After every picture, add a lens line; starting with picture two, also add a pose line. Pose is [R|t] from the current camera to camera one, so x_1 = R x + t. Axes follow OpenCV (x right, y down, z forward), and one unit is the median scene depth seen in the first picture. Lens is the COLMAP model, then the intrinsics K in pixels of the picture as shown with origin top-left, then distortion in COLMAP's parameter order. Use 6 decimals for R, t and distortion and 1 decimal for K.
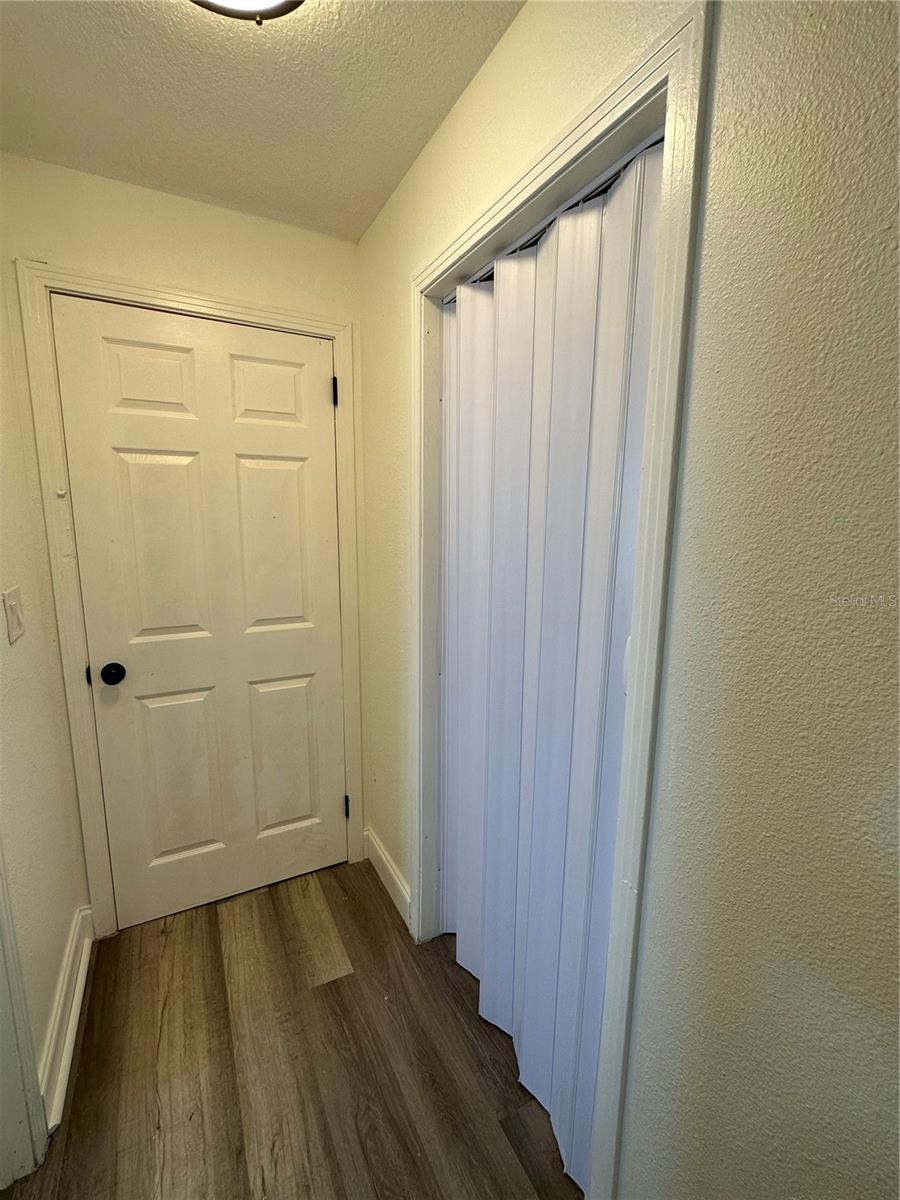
lens RADIAL K [[523.6, 0, 447.6], [0, 523.6, 596.8], [0, 0, 1]] dist [-0.003796, 0.000980]
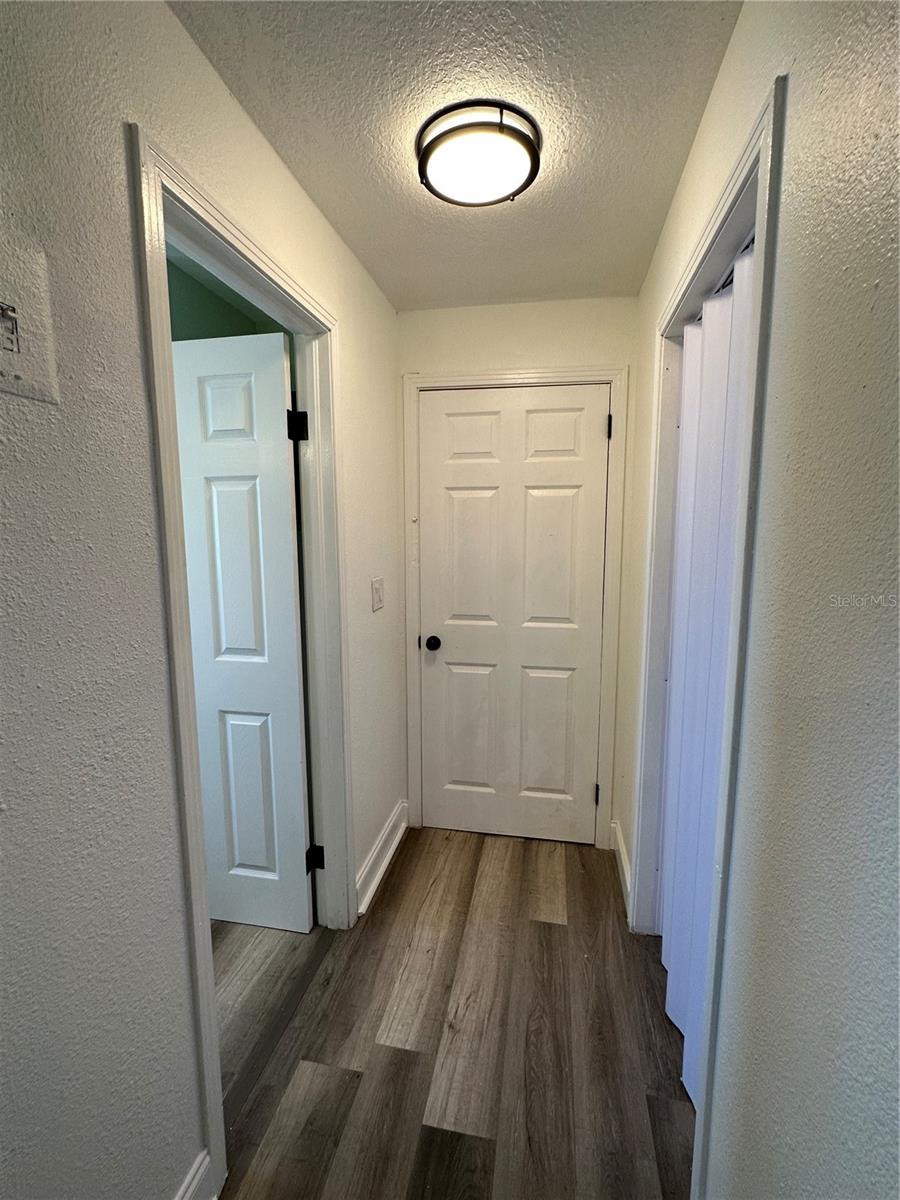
lens RADIAL K [[523.6, 0, 454.9], [0, 523.6, 596.7], [0, 0, 1]] dist [-0.003796, 0.000980]
pose [[0.787199, 0.067491, -0.612995, 0.282248], [-0.093120, 0.995605, -0.009967, 0.028545], [0.609628, 0.064929, 0.790024, -0.111584]]
